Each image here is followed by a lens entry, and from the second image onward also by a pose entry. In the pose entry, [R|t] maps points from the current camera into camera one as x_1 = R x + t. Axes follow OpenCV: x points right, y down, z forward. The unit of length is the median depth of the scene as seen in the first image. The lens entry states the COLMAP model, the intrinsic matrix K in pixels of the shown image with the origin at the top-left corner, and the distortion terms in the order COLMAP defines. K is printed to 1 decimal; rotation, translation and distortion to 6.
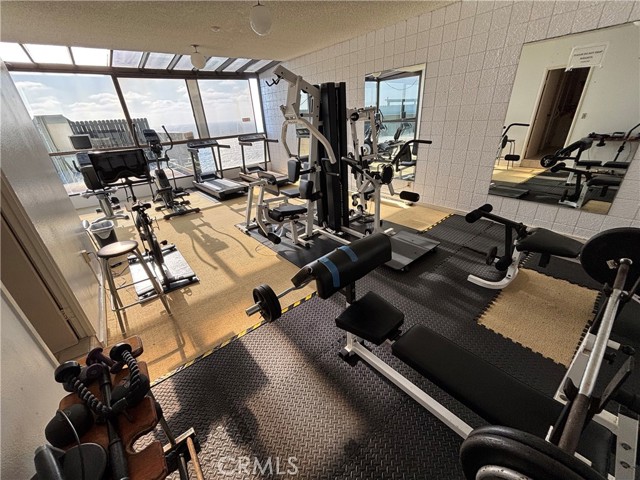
lens RADIAL K [[259.5, 0, 320.0], [0, 259.5, 240.0], [0, 0, 1]] dist [-0.001996, -0.000160]
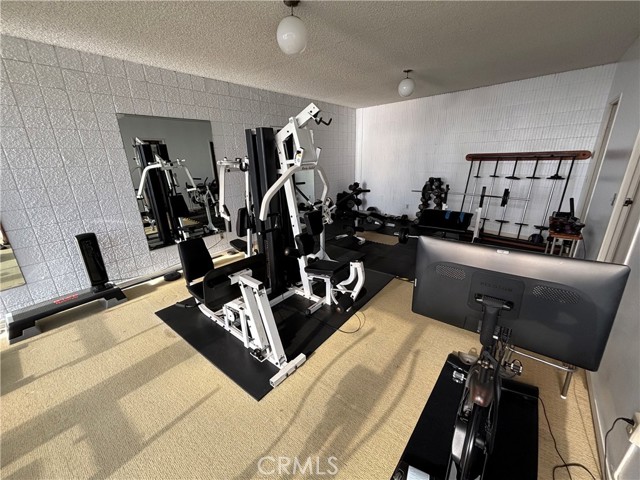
lens RADIAL K [[259.5, 0, 320.0], [0, 259.5, 240.0], [0, 0, 1]] dist [-0.001996, -0.000160]
pose [[-0.198405, -0.238487, 0.950663, -0.896936], [0.459701, 0.833998, 0.305161, -0.442847], [-0.865627, 0.497566, -0.055837, 1.082844]]
